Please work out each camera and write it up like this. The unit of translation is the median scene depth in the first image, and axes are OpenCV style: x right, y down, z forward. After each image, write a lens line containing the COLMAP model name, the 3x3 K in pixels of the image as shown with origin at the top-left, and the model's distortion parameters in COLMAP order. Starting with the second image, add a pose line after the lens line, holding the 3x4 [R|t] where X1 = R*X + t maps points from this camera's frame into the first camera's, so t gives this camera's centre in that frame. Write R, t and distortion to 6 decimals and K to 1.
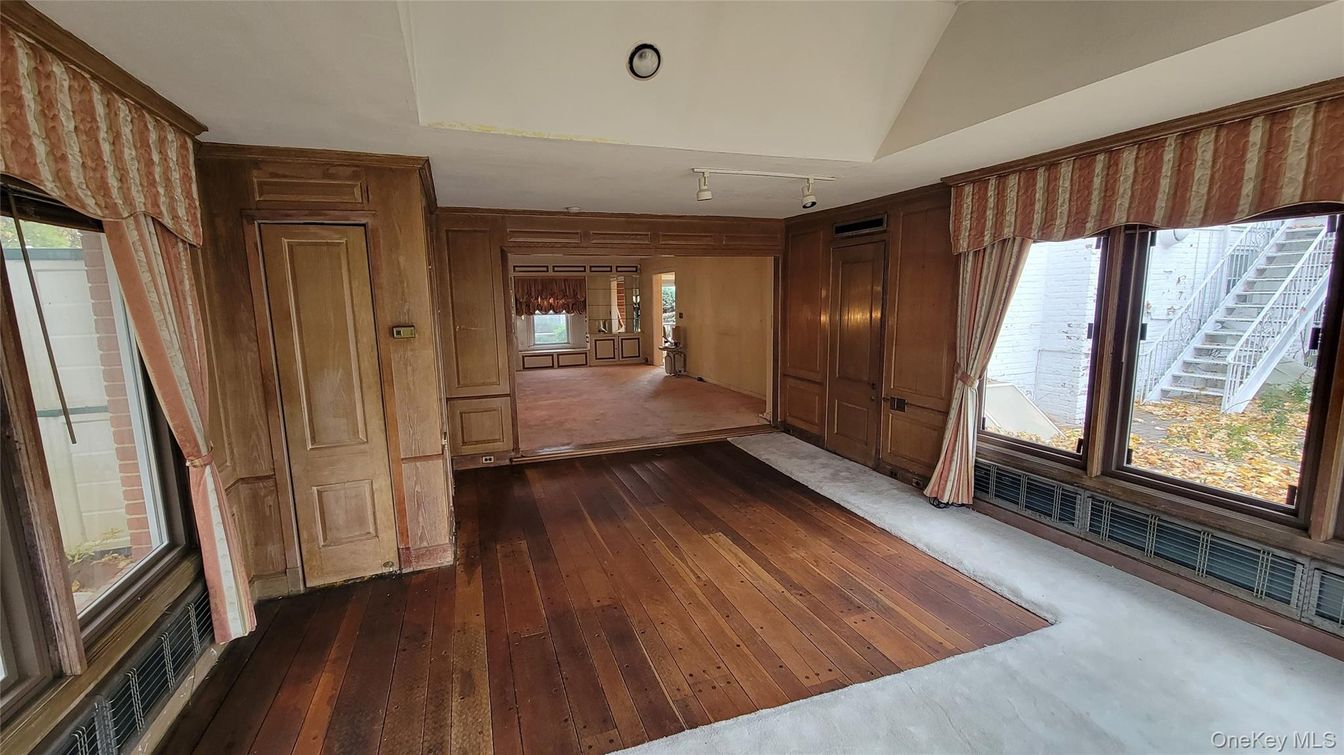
lens RADIAL K [[545.5, 0, 662.5], [0, 545.5, 379.0], [0, 0, 1]] dist [0.001161, 0.000803]
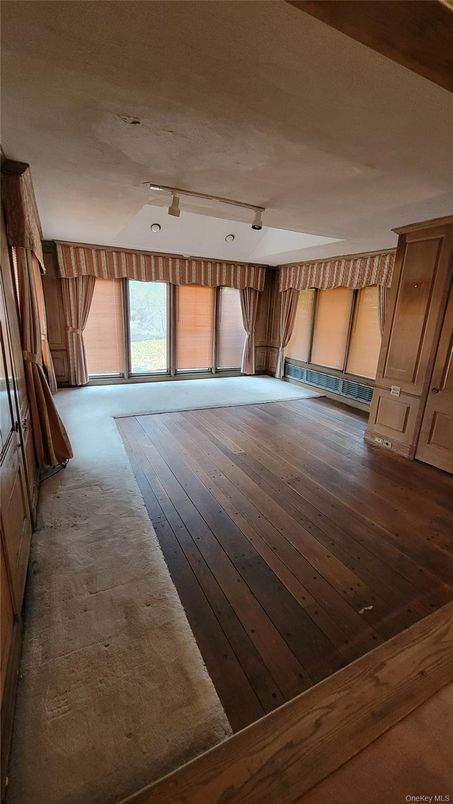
lens RADIAL K [[326.3, 0, 227.8], [0, 326.3, 397.2], [0, 0, 1]] dist [0.001161, 0.000803]
pose [[-0.992056, 0.011651, -0.125253, 0.257648], [-0.040266, 0.913901, 0.403934, -0.260936], [0.119175, 0.405769, -0.906173, 1.905092]]
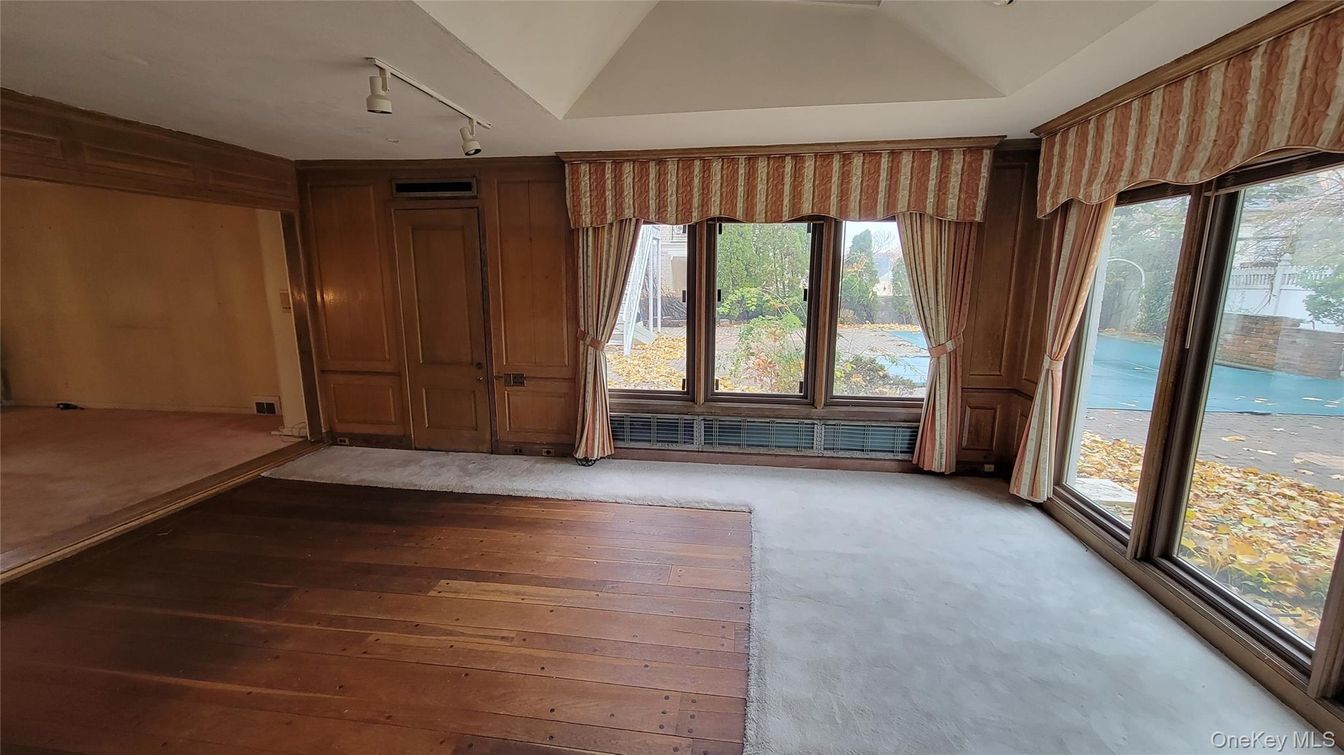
lens RADIAL K [[545.5, 0, 661.4], [0, 545.5, 379.3], [0, 0, 1]] dist [0.001161, 0.000803]
pose [[0.478931, -0.152243, 0.864551, -0.378584], [0.123052, 0.986766, 0.105598, -0.033737], [-0.869186, 0.055810, 0.491326, 0.383059]]
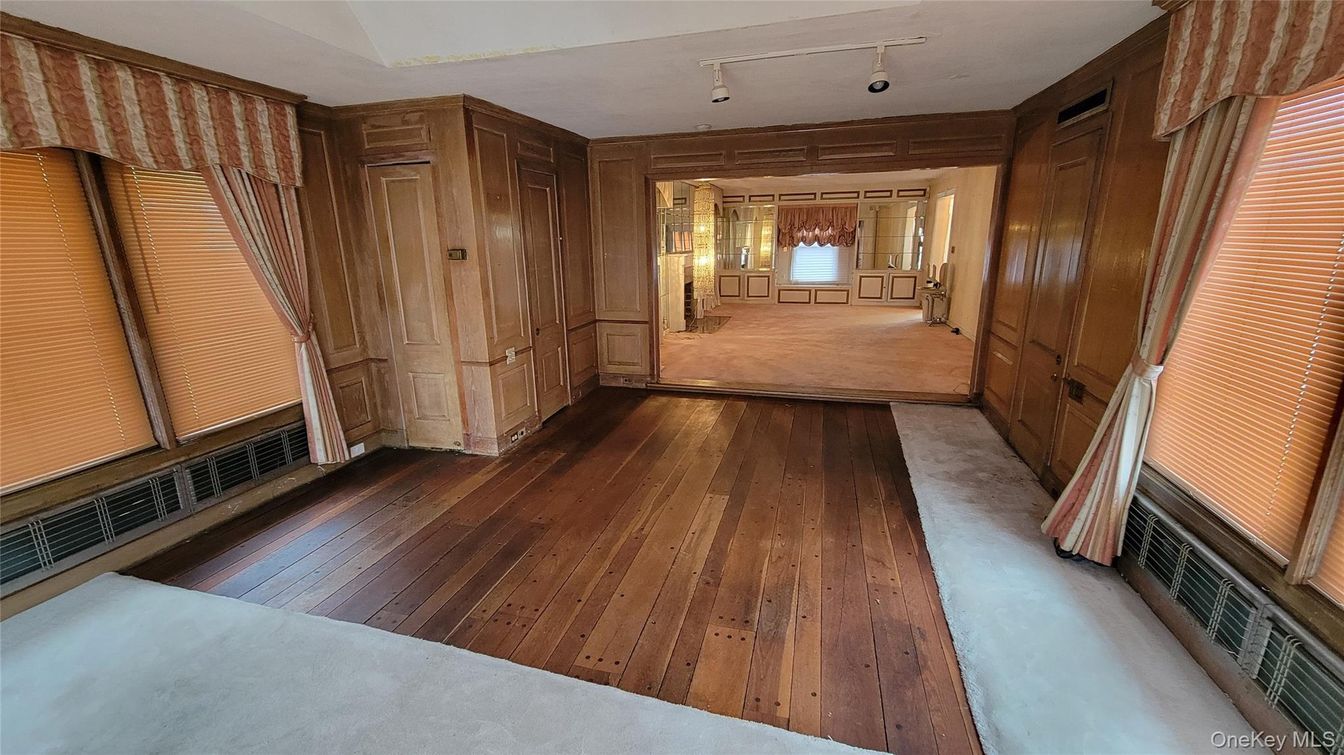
lens RADIAL K [[545.5, 0, 663.9], [0, 545.5, 378.4], [0, 0, 1]] dist [0.001161, 0.000803]
pose [[0.810190, 0.152843, -0.565890, 0.526852], [-0.085310, 0.985873, 0.144139, -0.026559], [0.579926, -0.068504, 0.811784, 0.250833]]
